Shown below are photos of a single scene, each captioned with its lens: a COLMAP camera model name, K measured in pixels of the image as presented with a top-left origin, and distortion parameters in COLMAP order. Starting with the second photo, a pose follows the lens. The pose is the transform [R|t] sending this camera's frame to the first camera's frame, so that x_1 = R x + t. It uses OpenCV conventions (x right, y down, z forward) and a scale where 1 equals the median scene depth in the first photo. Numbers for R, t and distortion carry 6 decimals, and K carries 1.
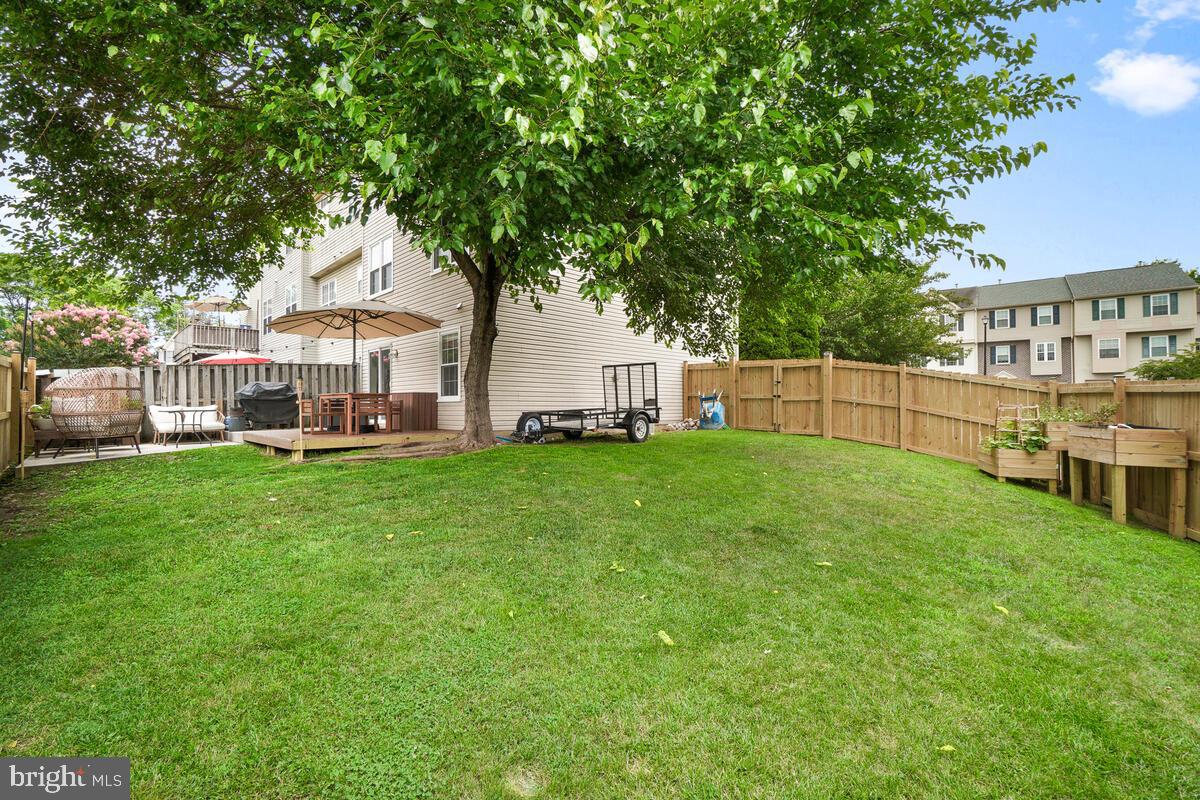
lens RADIAL K [[503.9, 0, 597.2], [0, 503.9, 410.2], [0, 0, 1]] dist [-0.000638, -0.000078]
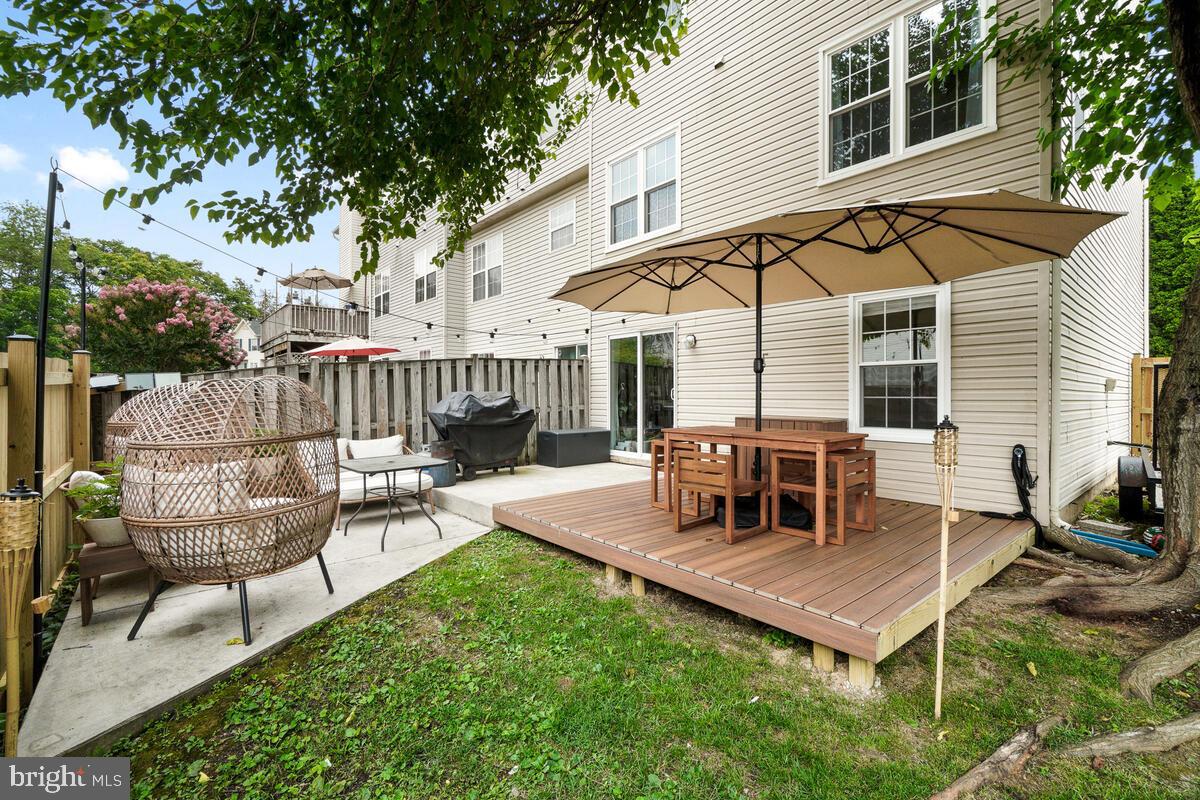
lens RADIAL K [[517.3, 0, 600.0], [0, 517.3, 400.0], [0, 0, 1]] dist [-0.000531, -0.000220]
pose [[0.997000, 0.007182, -0.077066, -0.444582], [-0.007188, 0.999974, 0.000202, -0.044651], [0.077065, 0.000353, 0.997026, 0.408608]]
